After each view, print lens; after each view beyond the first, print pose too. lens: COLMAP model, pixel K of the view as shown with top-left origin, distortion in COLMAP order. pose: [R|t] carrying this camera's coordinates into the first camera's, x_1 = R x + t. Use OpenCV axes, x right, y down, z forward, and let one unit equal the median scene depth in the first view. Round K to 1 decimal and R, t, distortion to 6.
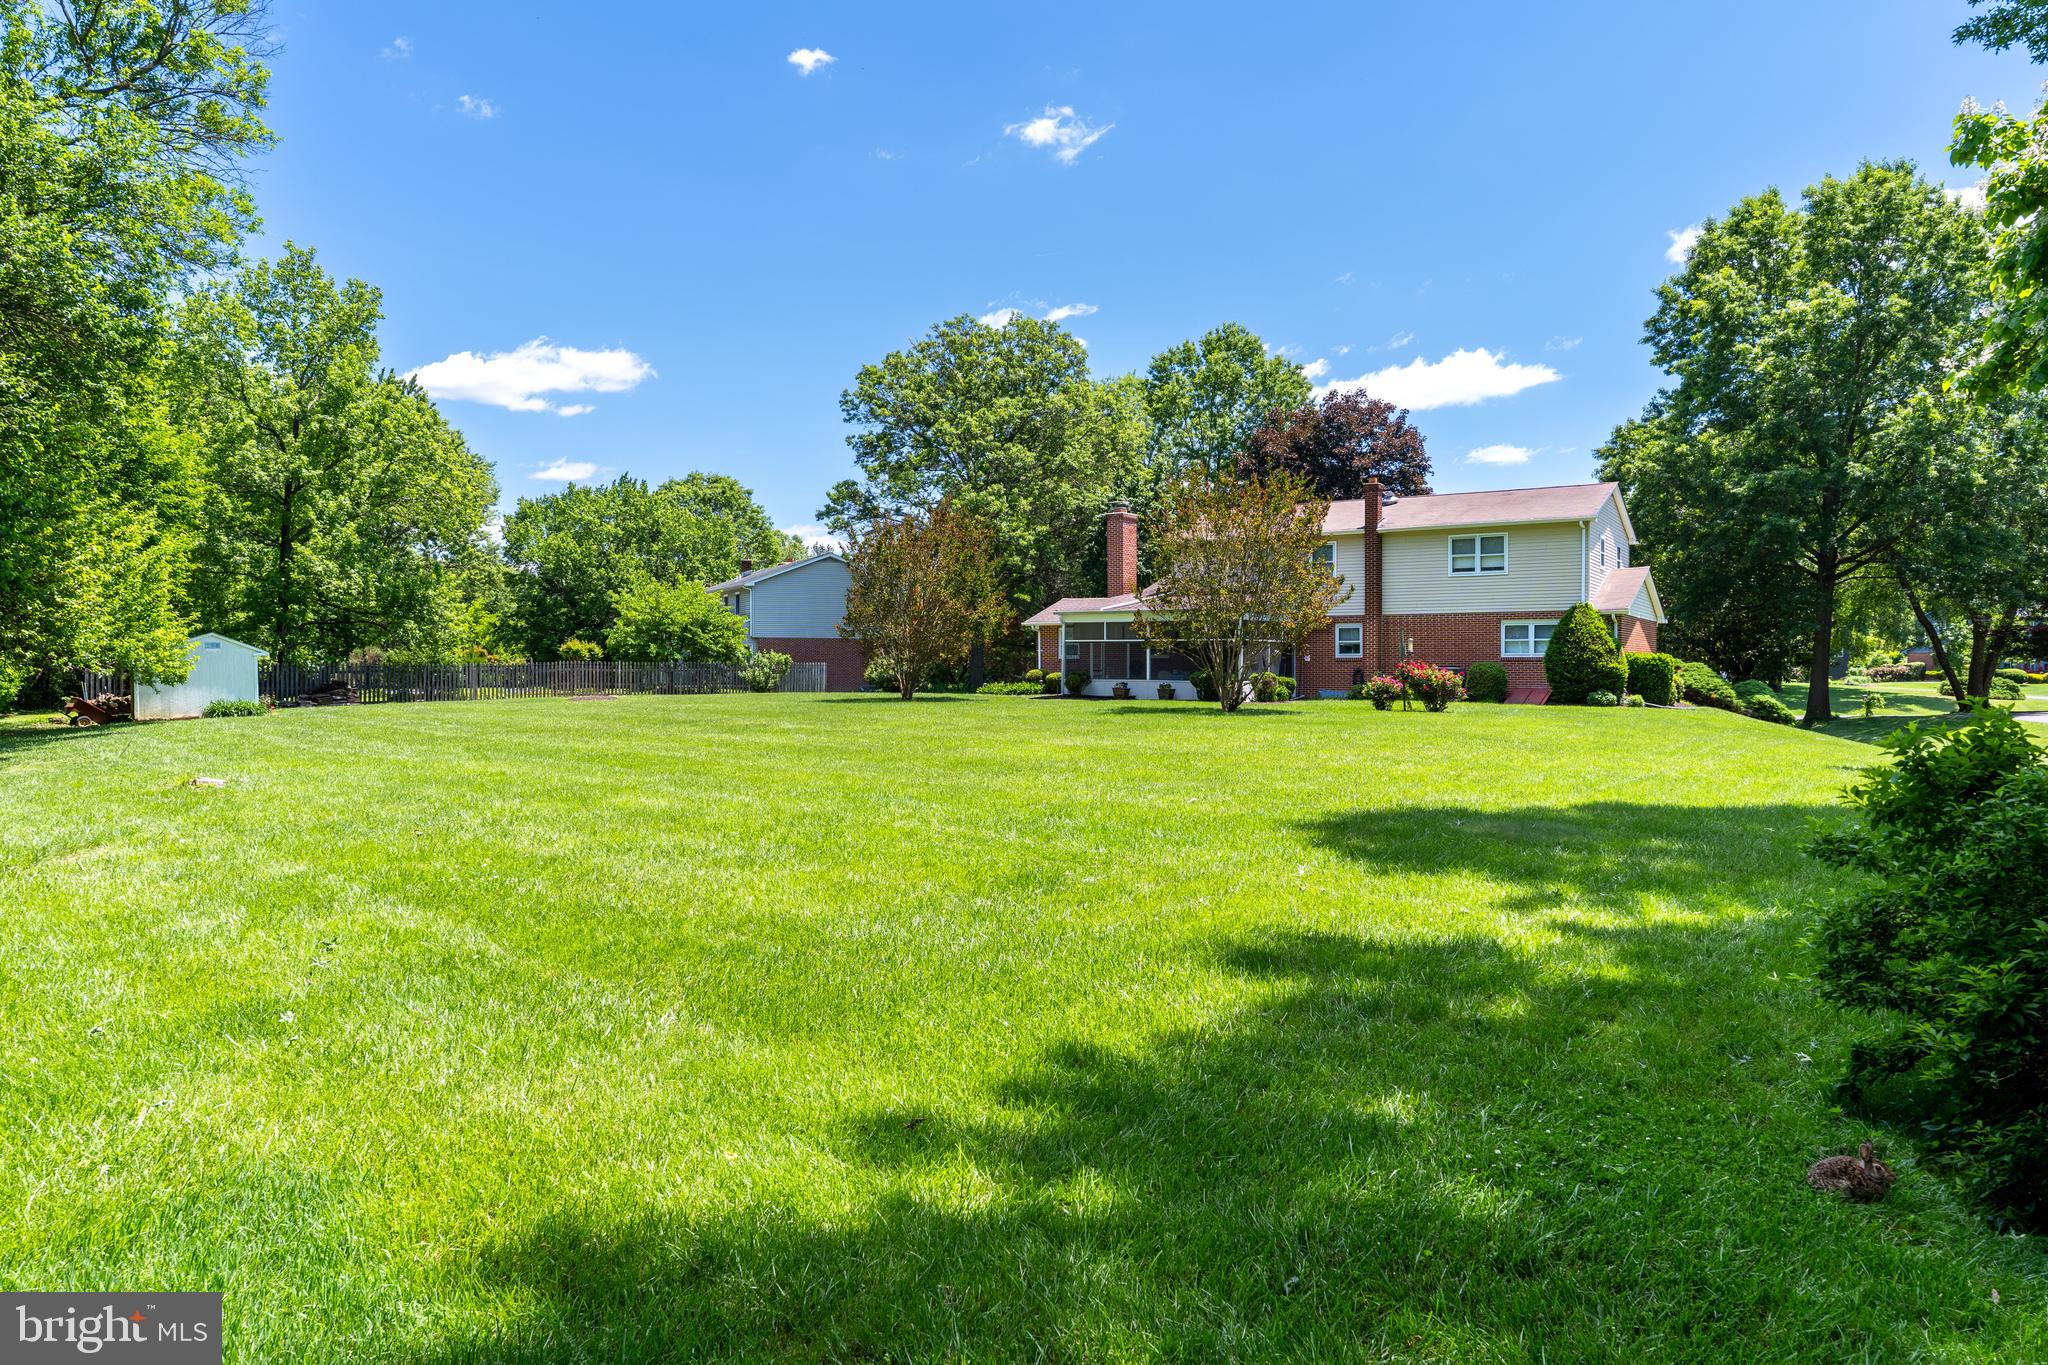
lens RADIAL K [[1353.1, 0, 1023.4], [0, 1353.1, 684.9], [0, 0, 1]] dist [-0.012109, -0.001485]
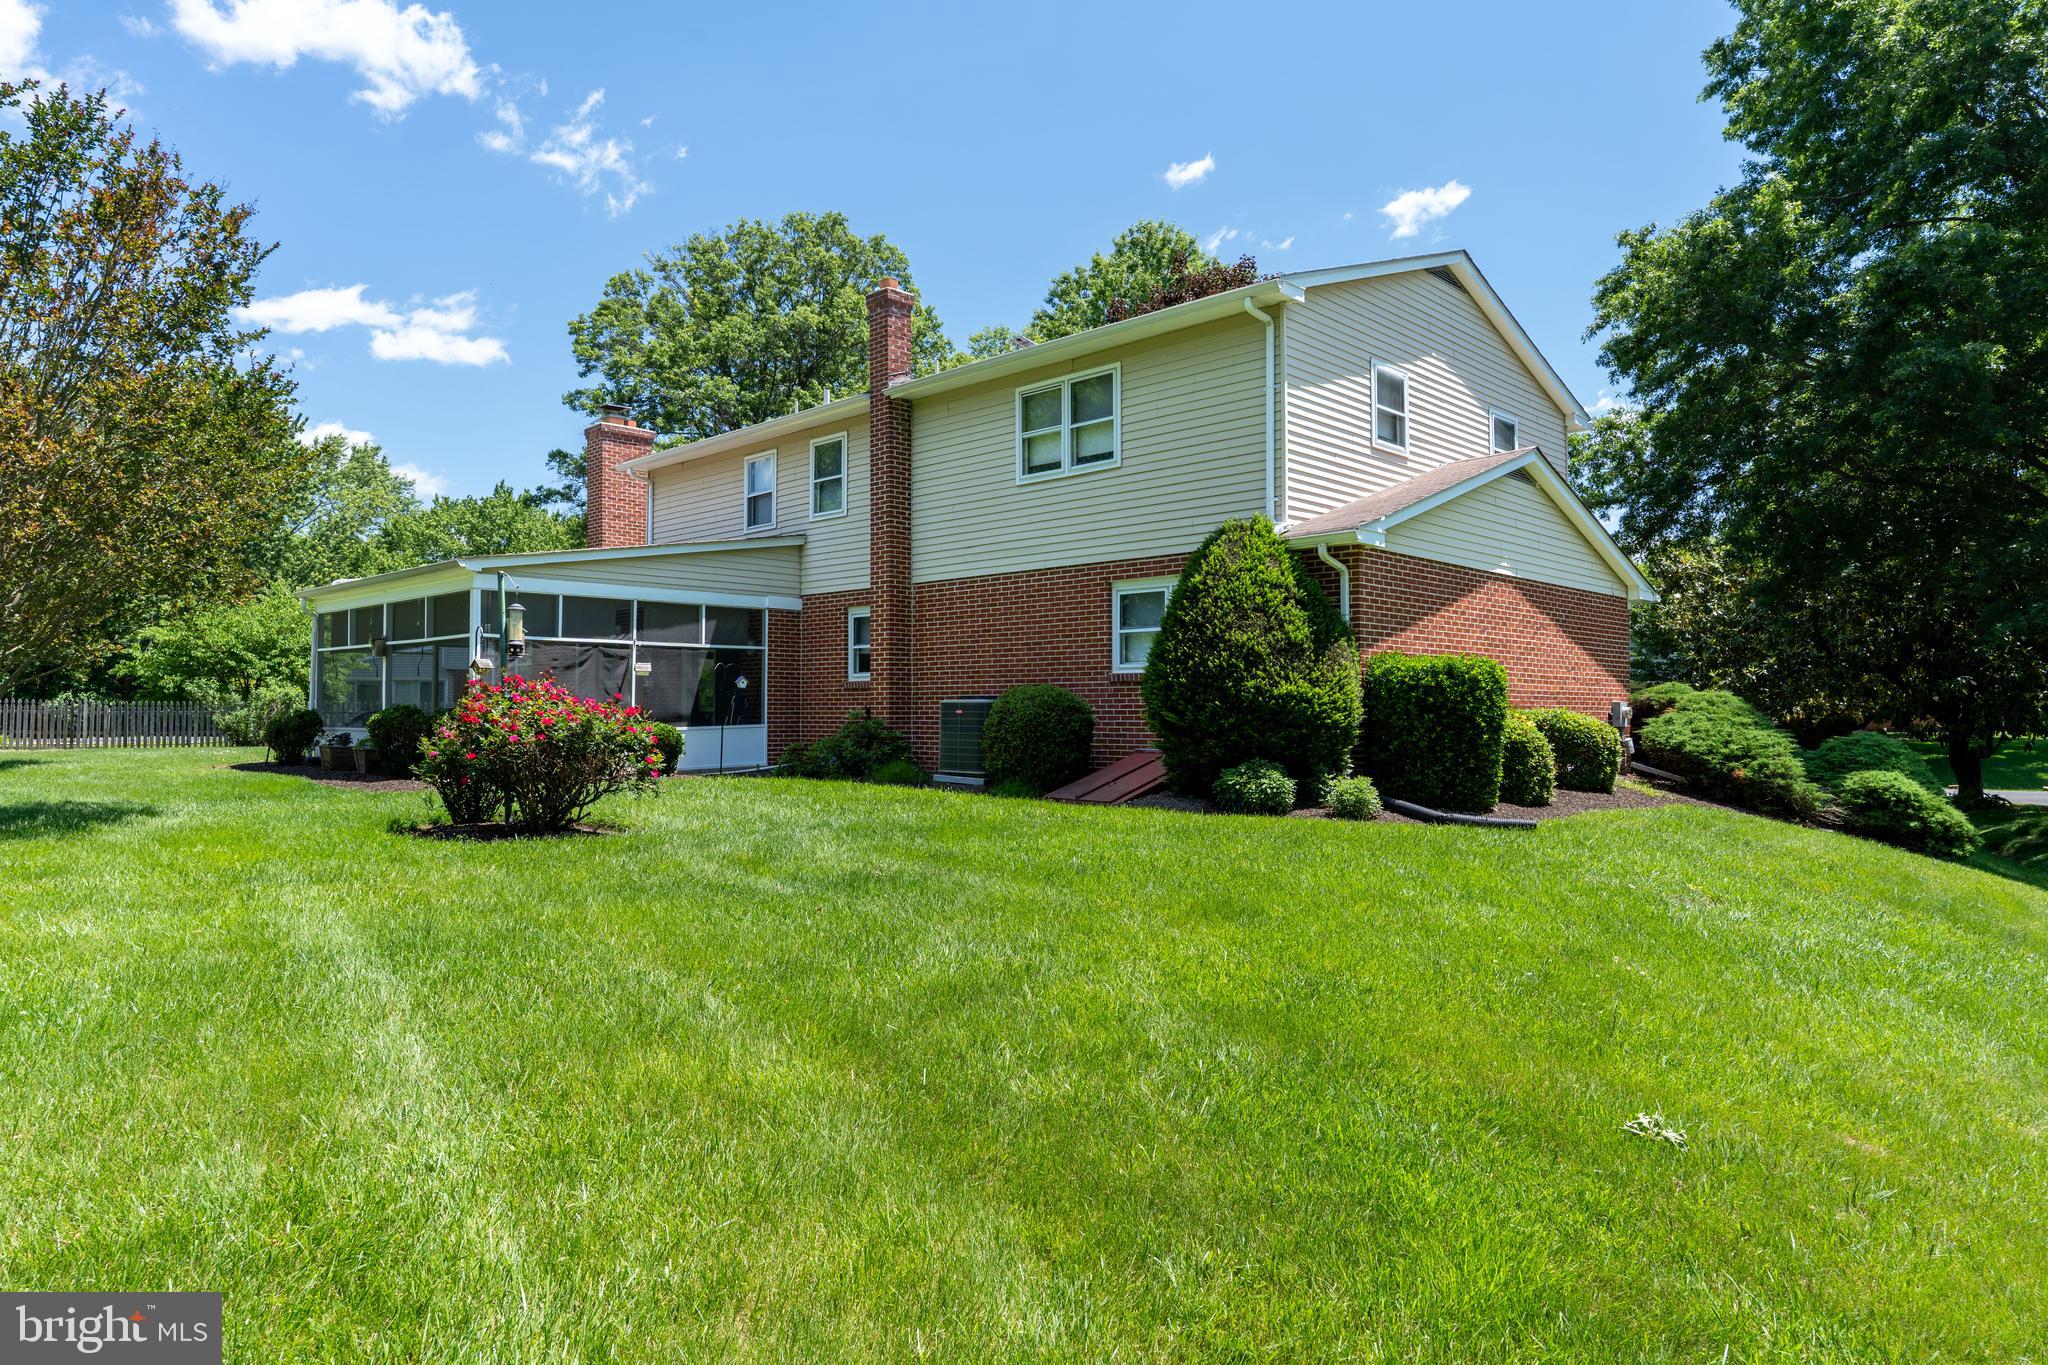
lens RADIAL K [[1278.1, 0, 1024.0], [0, 1278.1, 678.3], [0, 0, 1]] dist [0.002463, 0.000207]
pose [[0.978373, -0.004475, -0.206798, 0.401313], [-0.004308, 0.999108, -0.042002, -0.003299], [0.206802, 0.041985, 0.977482, 0.616289]]
